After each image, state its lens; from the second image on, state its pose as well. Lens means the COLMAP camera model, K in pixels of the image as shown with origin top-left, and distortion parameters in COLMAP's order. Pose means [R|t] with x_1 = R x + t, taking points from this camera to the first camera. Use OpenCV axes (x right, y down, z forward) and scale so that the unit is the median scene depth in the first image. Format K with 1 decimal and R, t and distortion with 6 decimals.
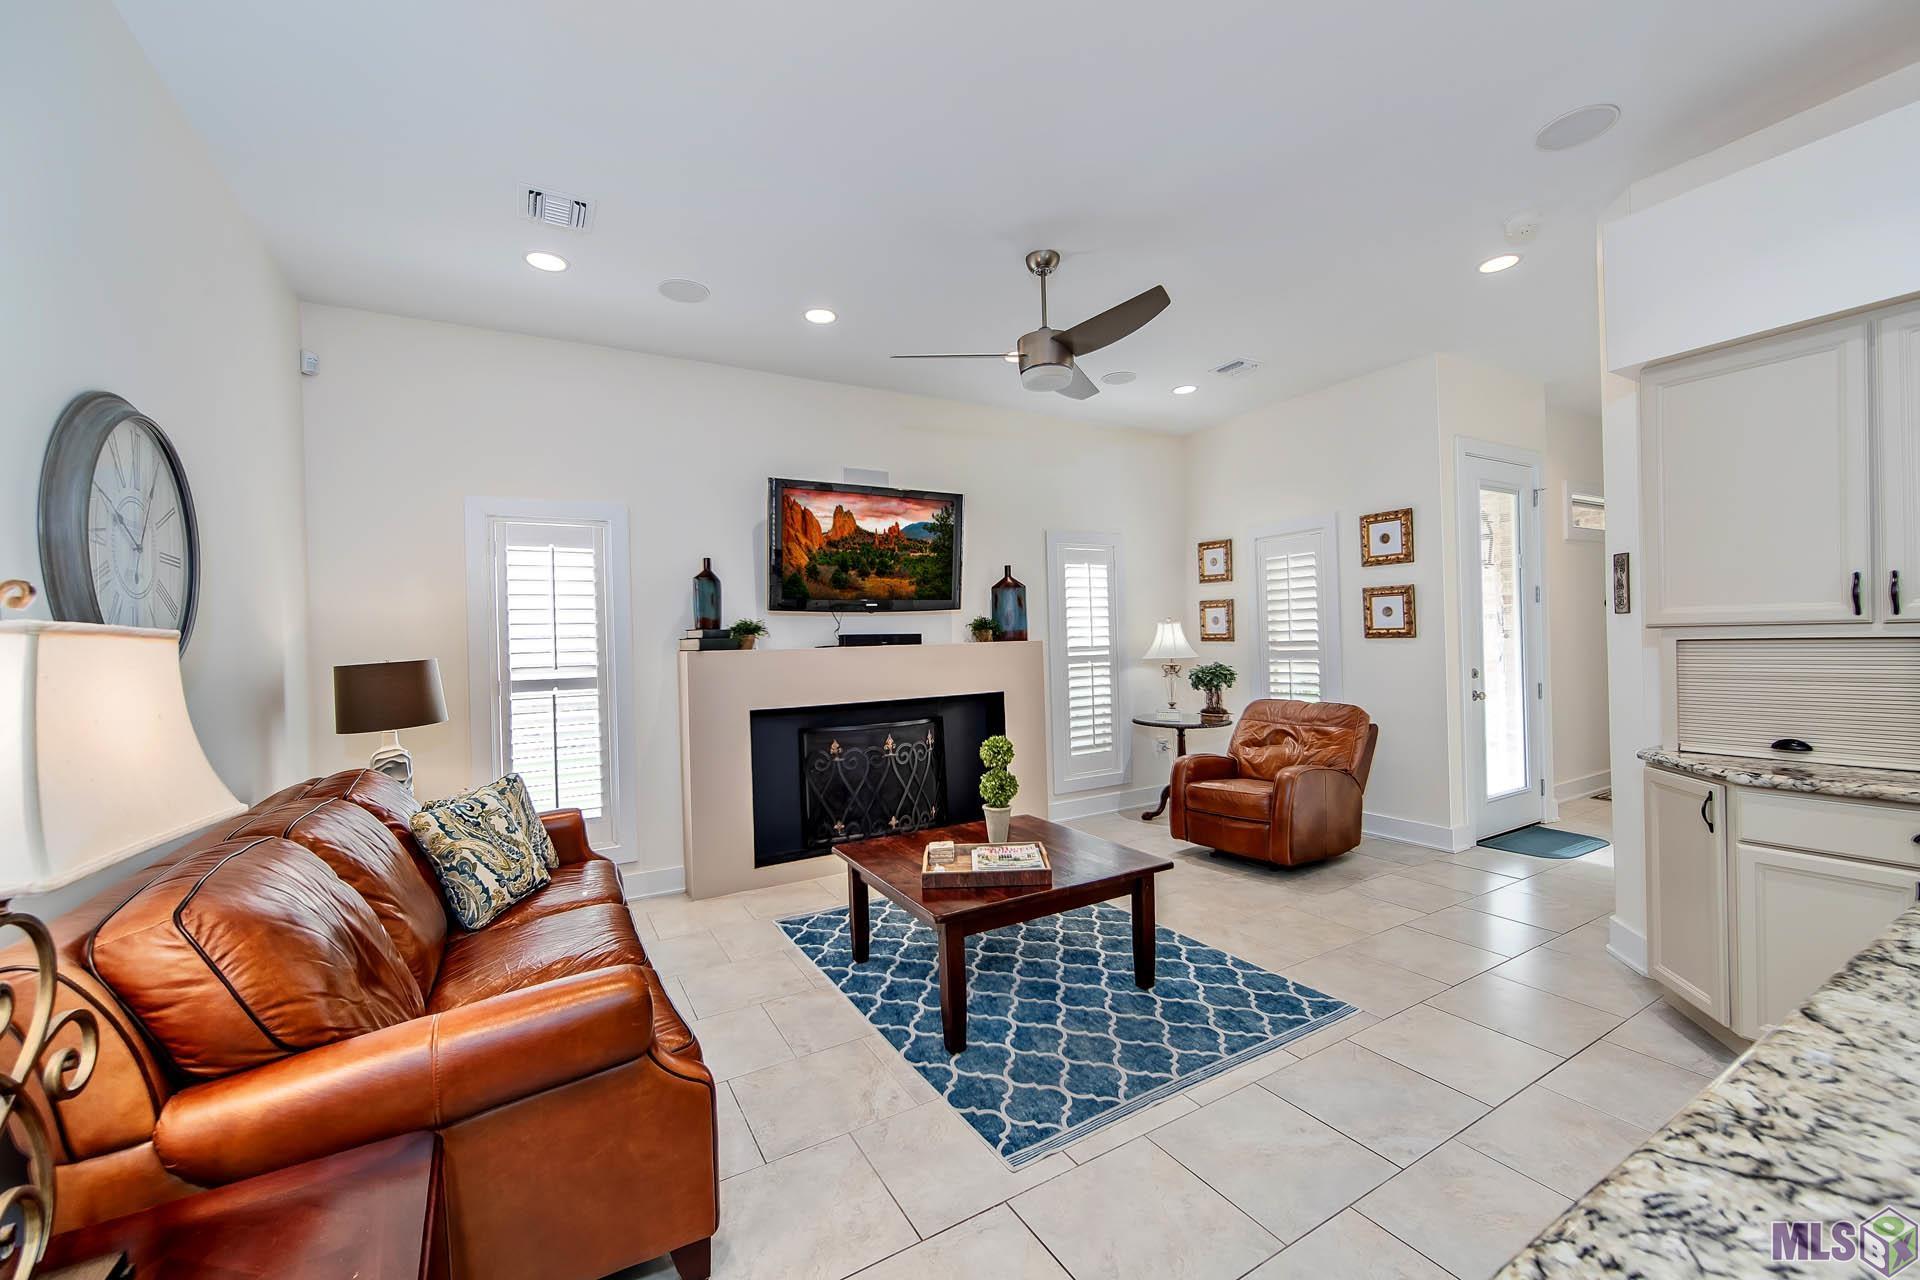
lens RADIAL K [[756.3, 0, 964.6], [0, 756.3, 643.4], [0, 0, 1]] dist [0.000196, -0.000003]
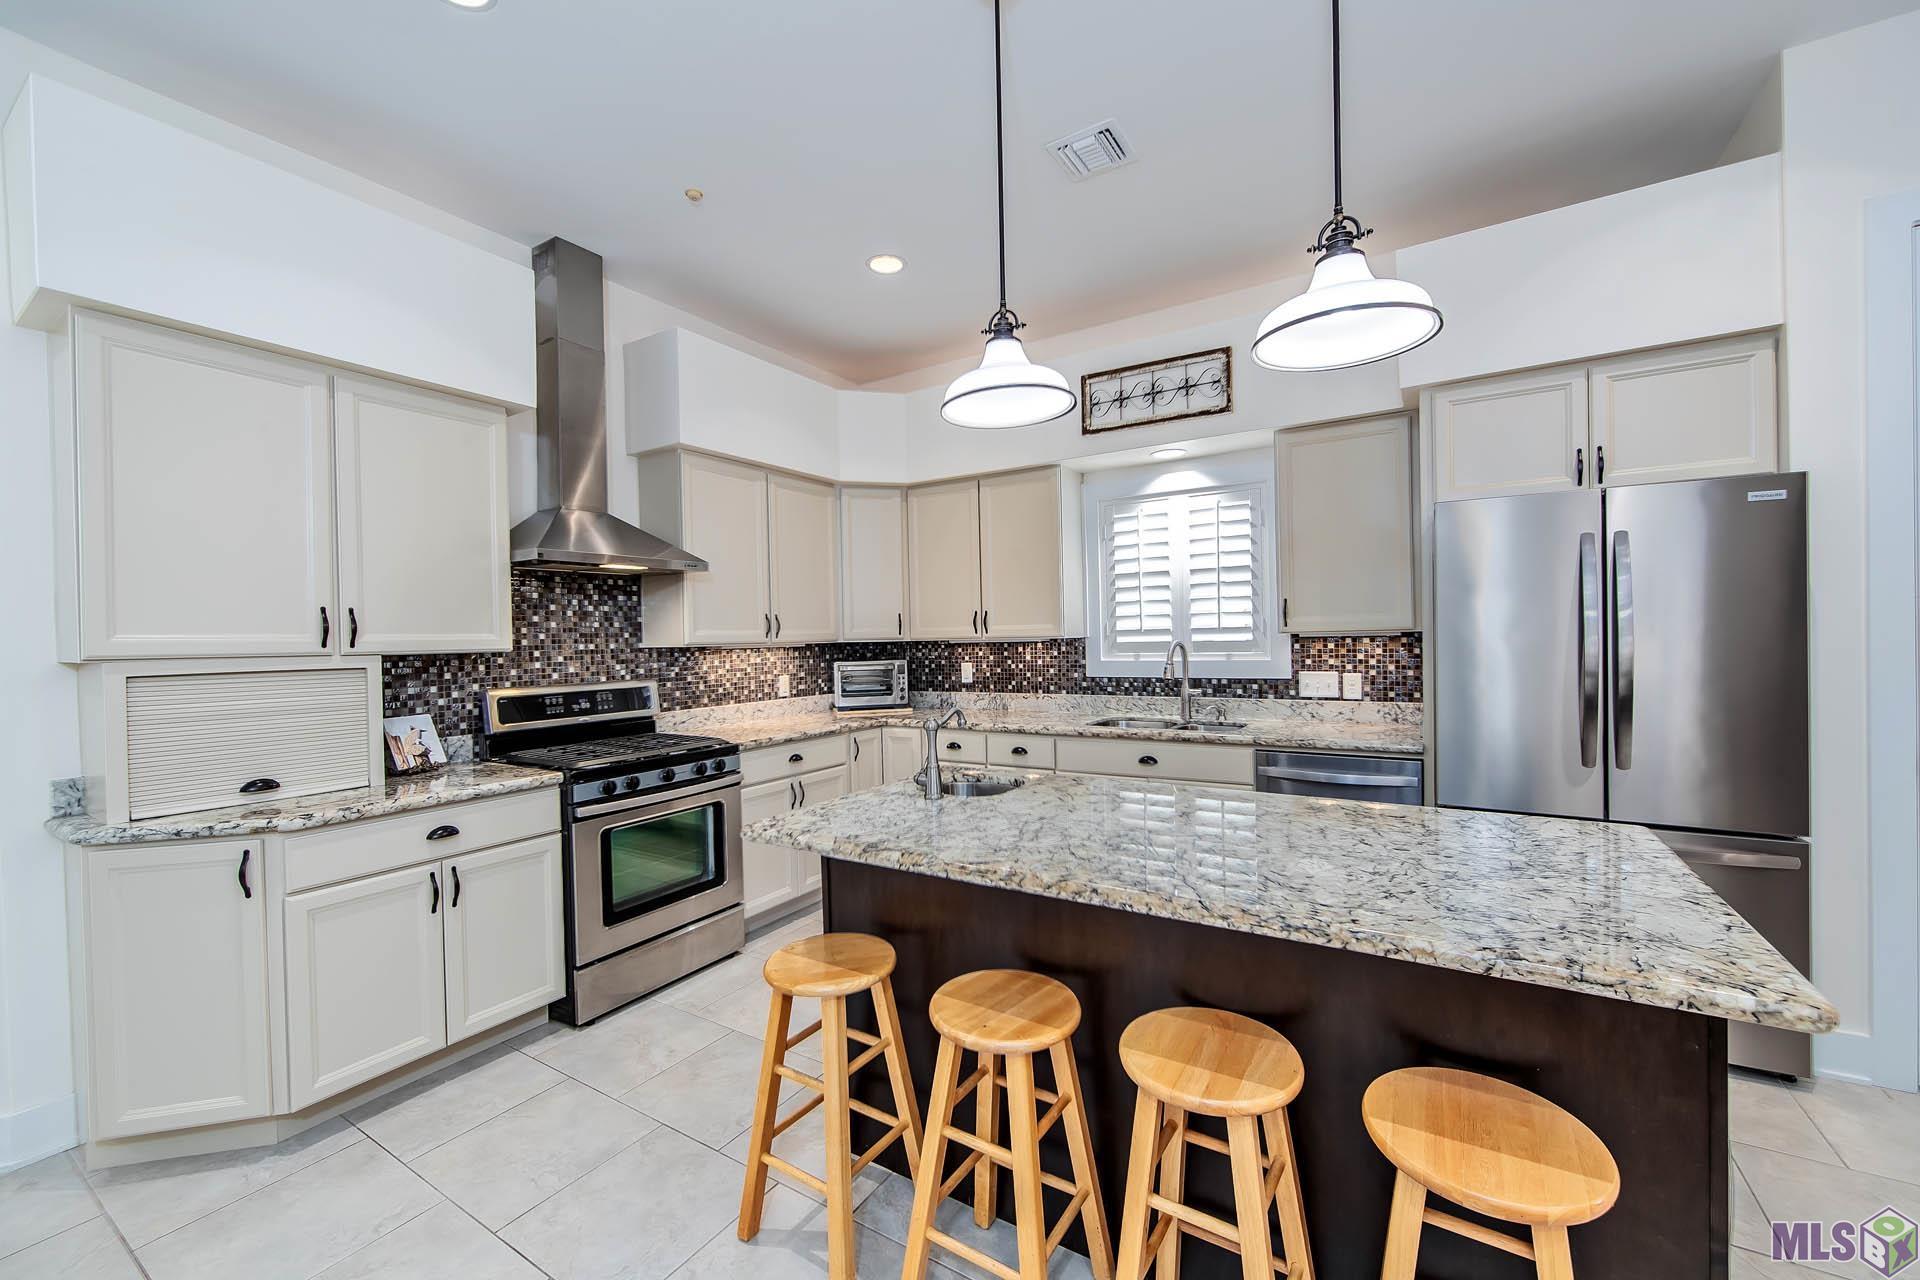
lens RADIAL K [[756.3, 0, 967.7], [0, 756.3, 645.5], [0, 0, 1]] dist [0.000196, -0.000003]
pose [[-0.467809, 0.031201, 0.883279, -0.158714], [0.033822, 0.999277, -0.017386, 0.007992], [-0.883182, 0.021741, -0.468526, 0.697930]]
